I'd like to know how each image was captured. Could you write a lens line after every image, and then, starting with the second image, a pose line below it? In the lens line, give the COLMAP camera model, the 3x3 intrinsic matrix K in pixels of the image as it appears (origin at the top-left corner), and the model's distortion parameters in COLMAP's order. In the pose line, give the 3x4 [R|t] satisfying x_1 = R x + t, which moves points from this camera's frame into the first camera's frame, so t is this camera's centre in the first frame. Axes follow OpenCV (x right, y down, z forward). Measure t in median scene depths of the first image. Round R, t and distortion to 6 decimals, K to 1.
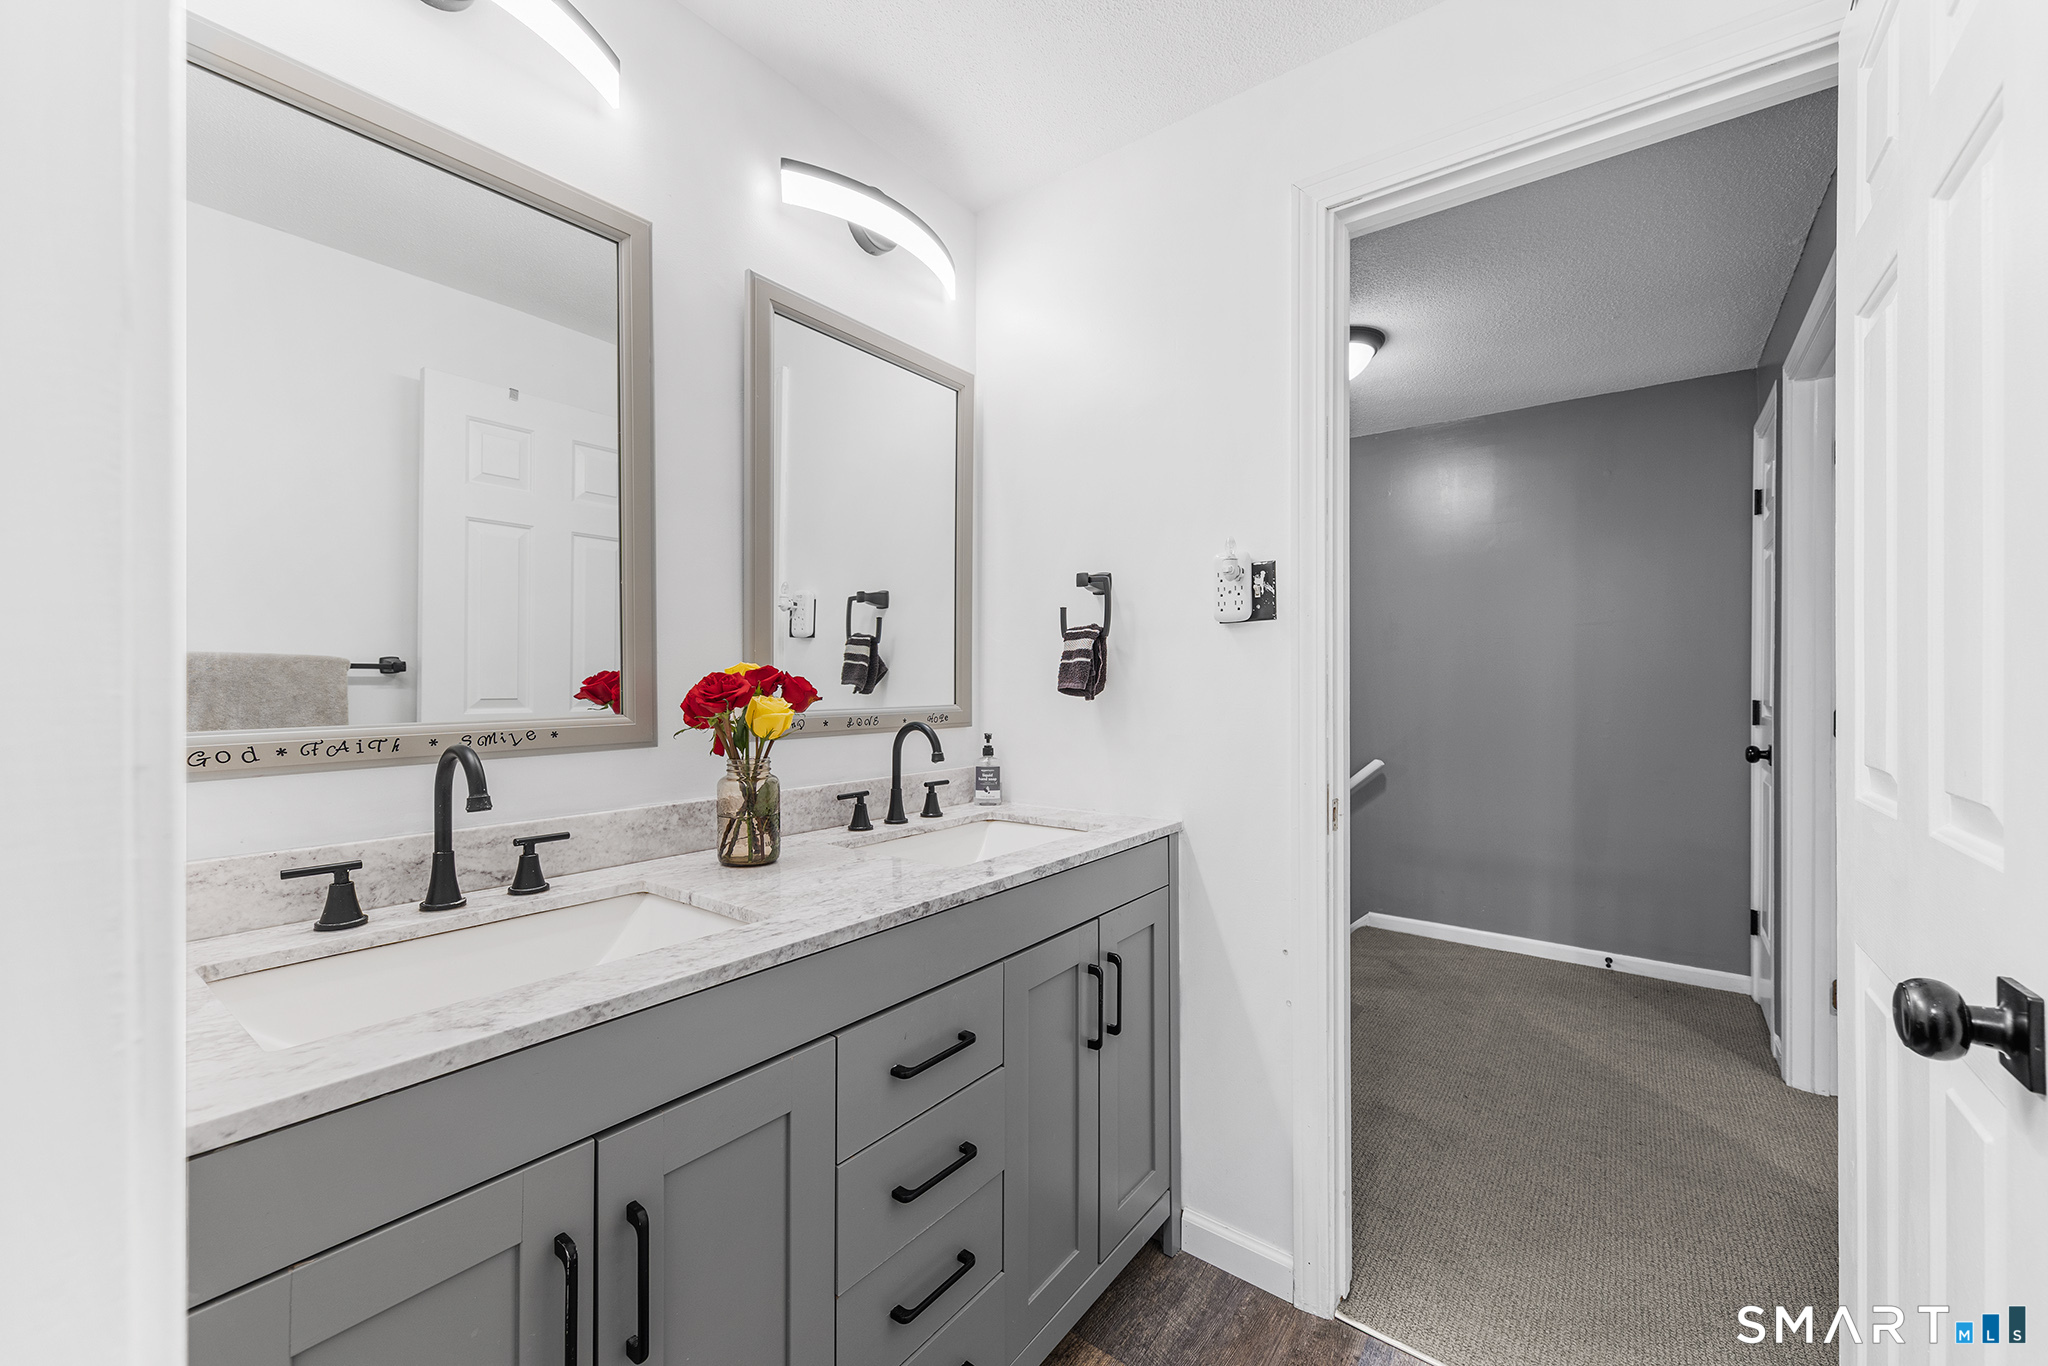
lens RADIAL K [[796.2, 0, 1028.7], [0, 796.2, 679.6], [0, 0, 1]] dist [0.004408, -0.001132]
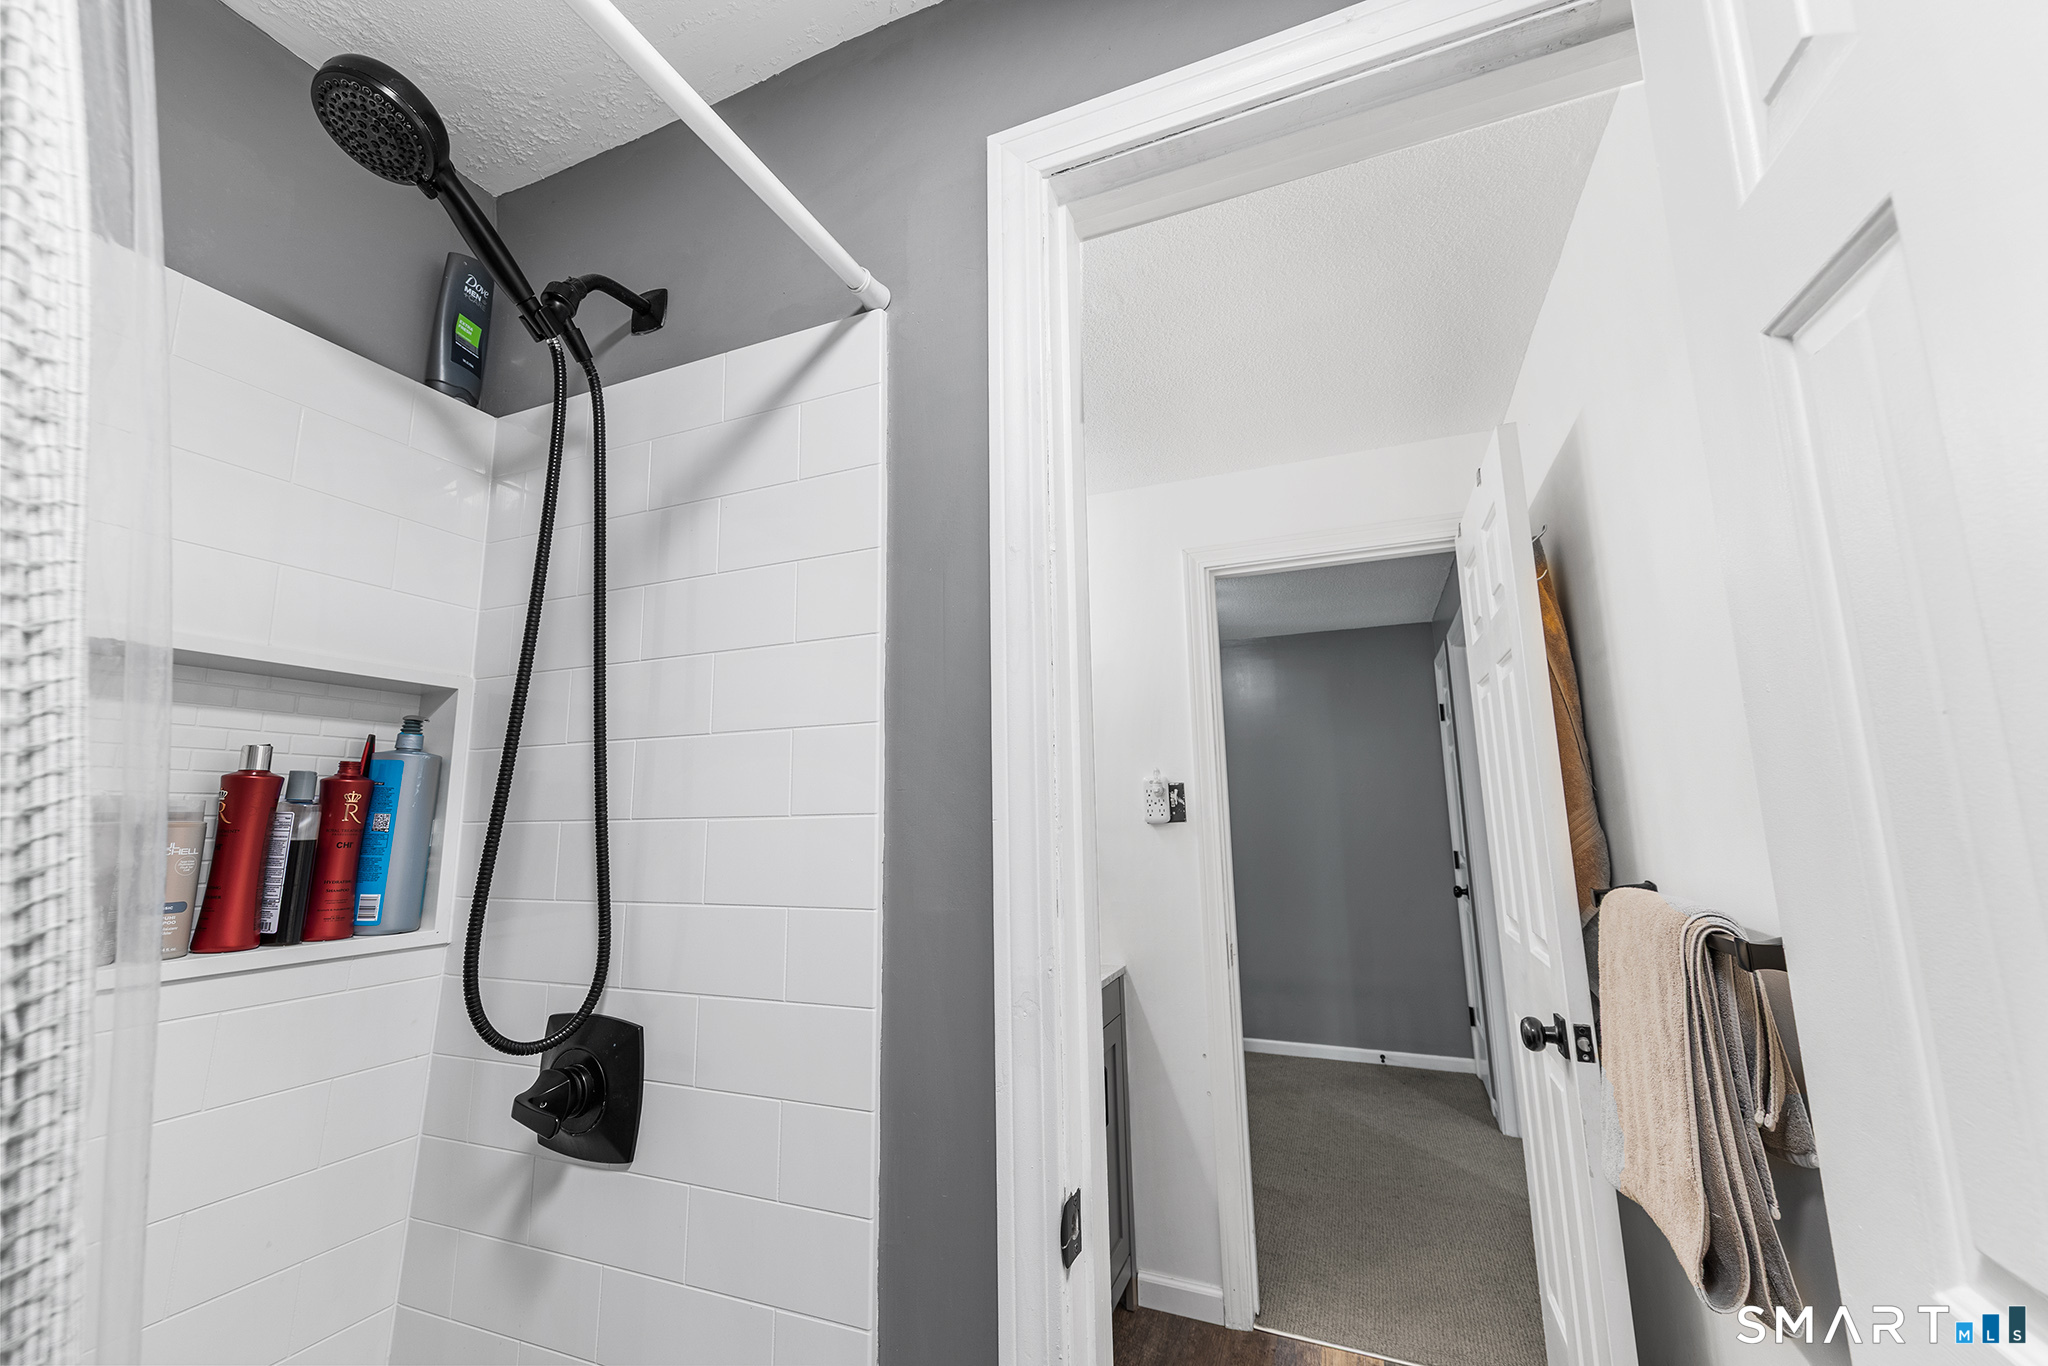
lens RADIAL K [[796.2, 0, 1024.1], [0, 796.2, 676.8], [0, 0, 1]] dist [0.004408, -0.001132]
pose [[0.968485, 0.028212, 0.247470, -0.365252], [0.015030, 0.985134, -0.171129, -0.091813], [-0.248619, 0.169456, 0.953663, -0.408098]]
